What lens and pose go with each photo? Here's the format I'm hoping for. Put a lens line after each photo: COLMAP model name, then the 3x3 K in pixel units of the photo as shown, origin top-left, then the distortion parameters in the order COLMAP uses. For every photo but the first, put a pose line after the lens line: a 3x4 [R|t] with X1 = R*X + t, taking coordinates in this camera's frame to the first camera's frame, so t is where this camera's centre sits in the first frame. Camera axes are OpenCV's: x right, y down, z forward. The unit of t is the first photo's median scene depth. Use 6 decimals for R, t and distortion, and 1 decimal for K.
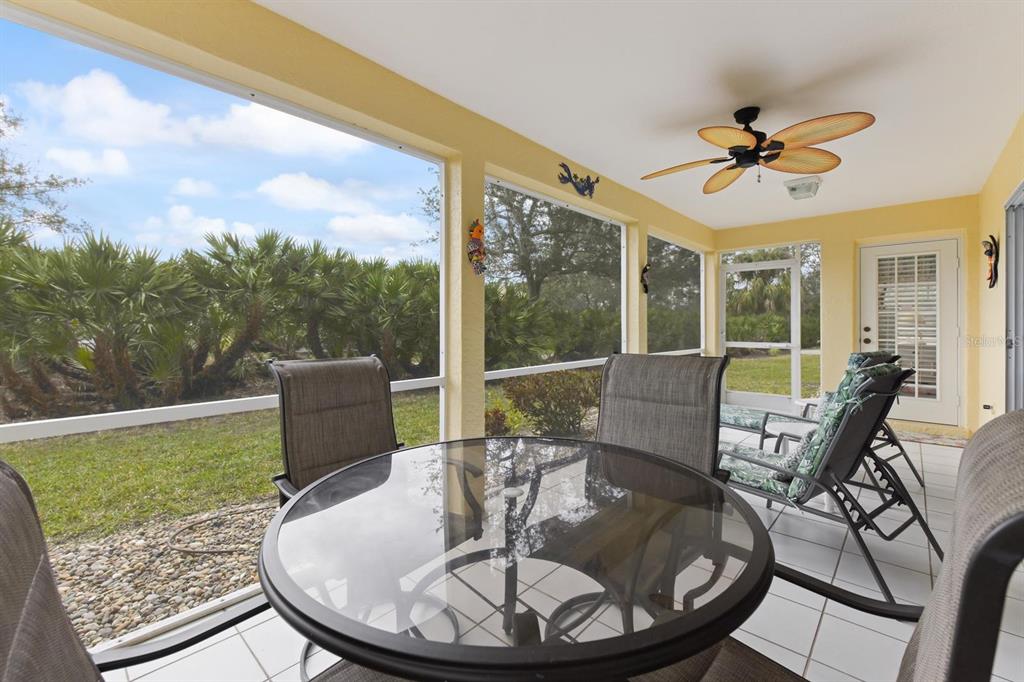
lens RADIAL K [[431.2, 0, 502.3], [0, 431.2, 321.9], [0, 0, 1]] dist [0.001292, -0.000037]
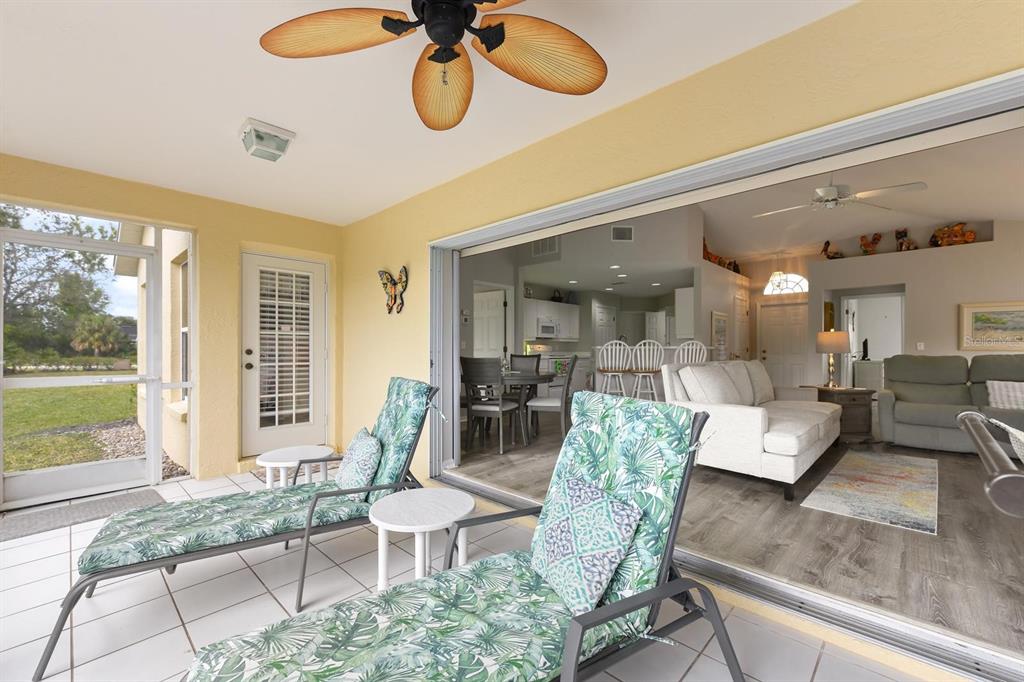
lens RADIAL K [[423.4, 0, 511.3], [0, 423.4, 351.3], [0, 0, 1]] dist [0.001660, -0.001036]
pose [[0.008053, -0.005769, 0.999951, 0.036906], [-0.008334, 0.999948, 0.005836, 0.007298], [-0.999933, -0.008380, 0.008005, 0.558885]]
